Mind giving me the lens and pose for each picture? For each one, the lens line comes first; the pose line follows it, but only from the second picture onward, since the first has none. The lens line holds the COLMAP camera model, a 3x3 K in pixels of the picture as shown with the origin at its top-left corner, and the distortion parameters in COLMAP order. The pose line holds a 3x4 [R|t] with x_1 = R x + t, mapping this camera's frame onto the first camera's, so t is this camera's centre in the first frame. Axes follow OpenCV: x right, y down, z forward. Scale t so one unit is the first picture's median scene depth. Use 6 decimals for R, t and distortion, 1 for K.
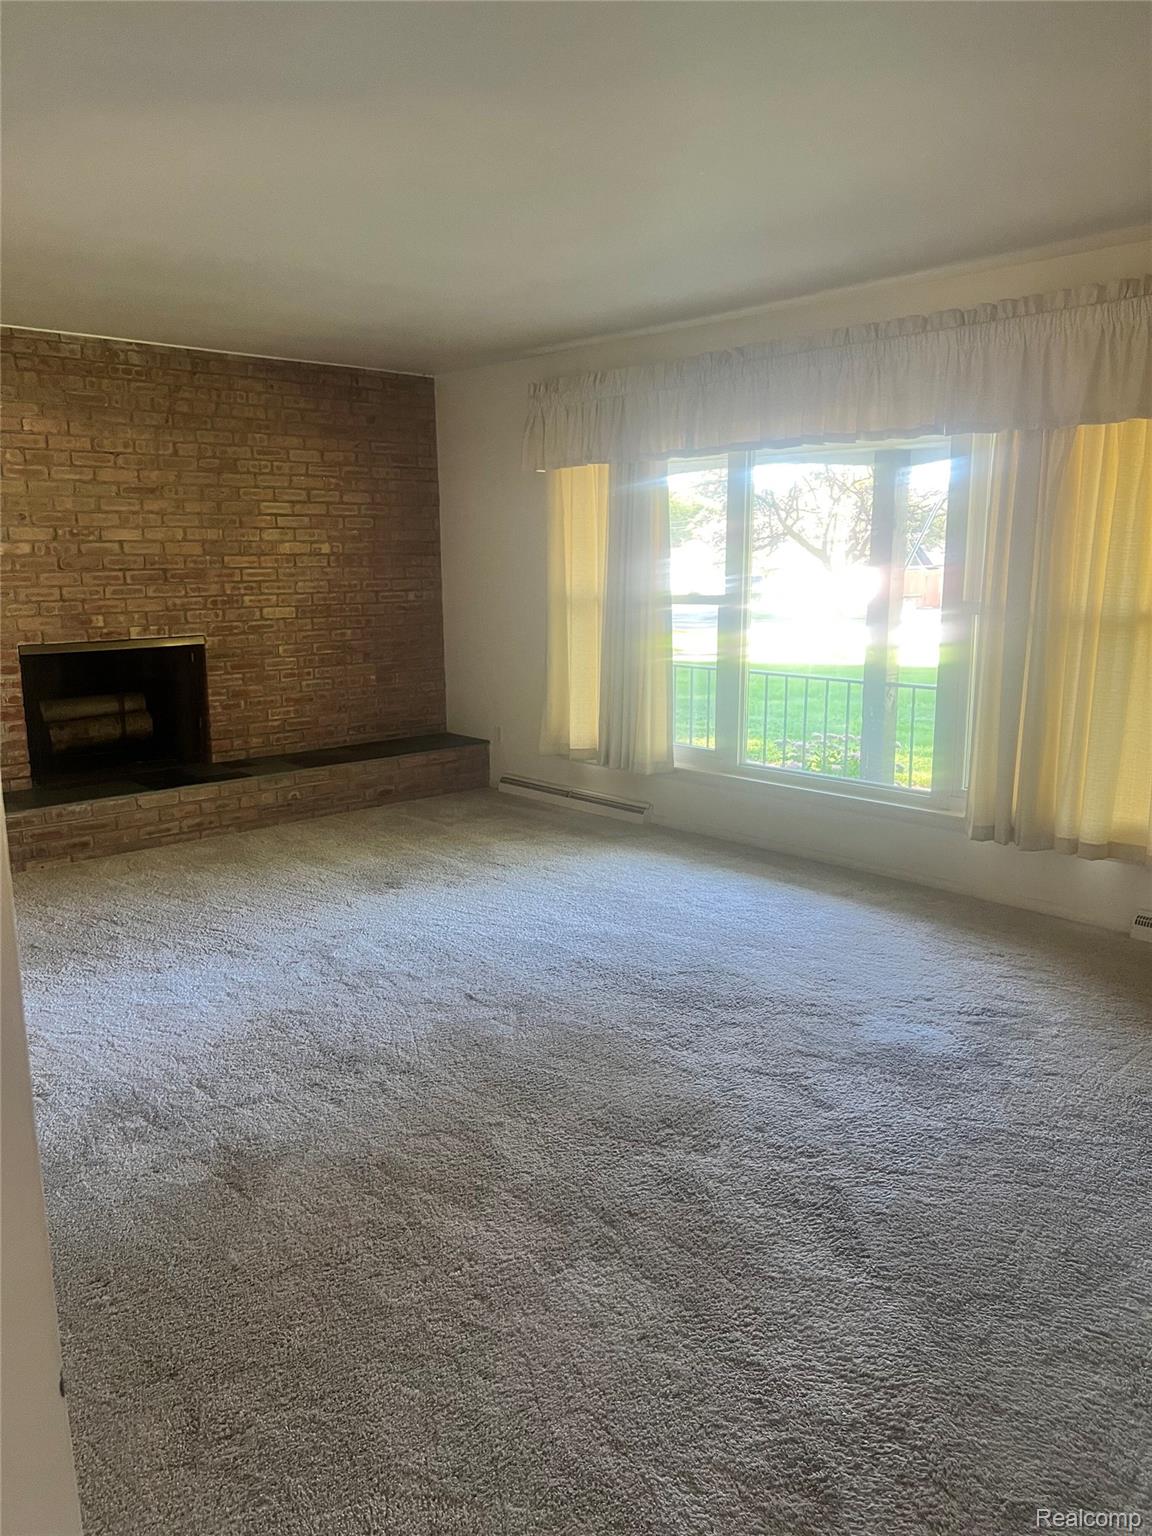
lens RADIAL K [[1137.3, 0, 578.1], [0, 1137.3, 780.0], [0, 0, 1]] dist [0.112080, -0.227703]
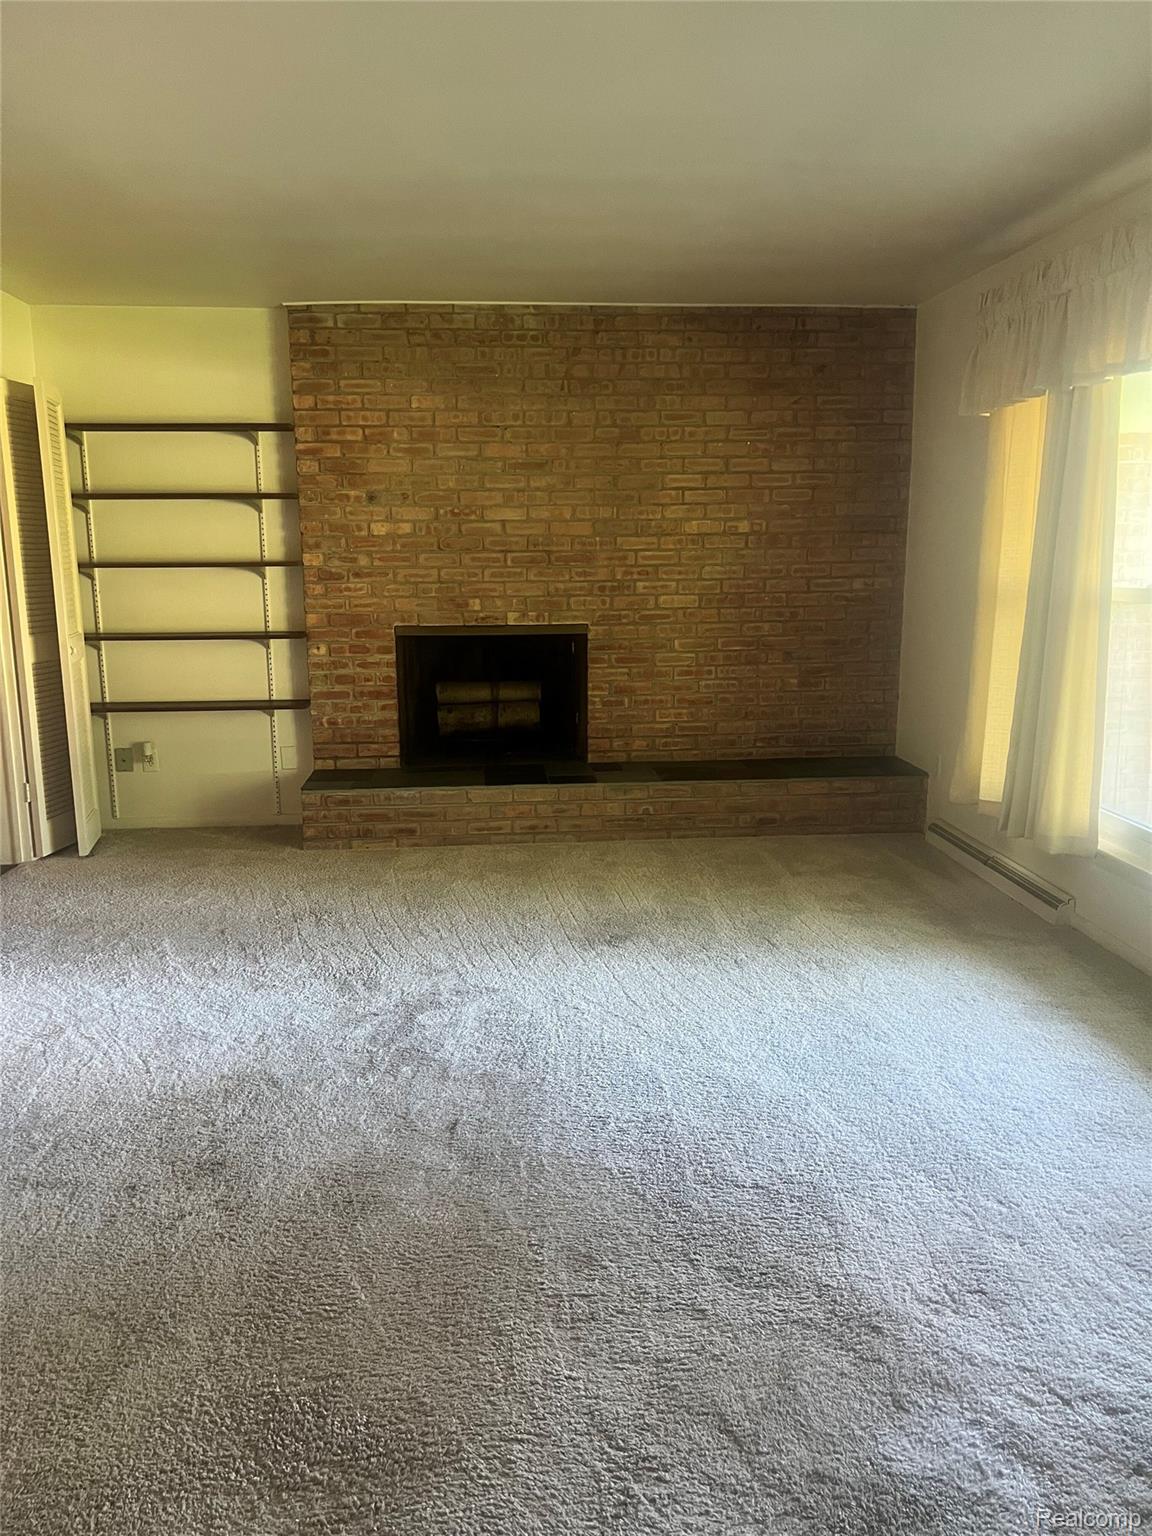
lens RADIAL K [[1137.3, 0, 578.1], [0, 1137.3, 780.0], [0, 0, 1]] dist [0.112080, -0.227703]
pose [[0.790248, 0.124064, -0.600096, 0.235787], [-0.118882, 0.991724, 0.048476, -0.046331], [0.601144, 0.033033, 0.798458, 0.278638]]
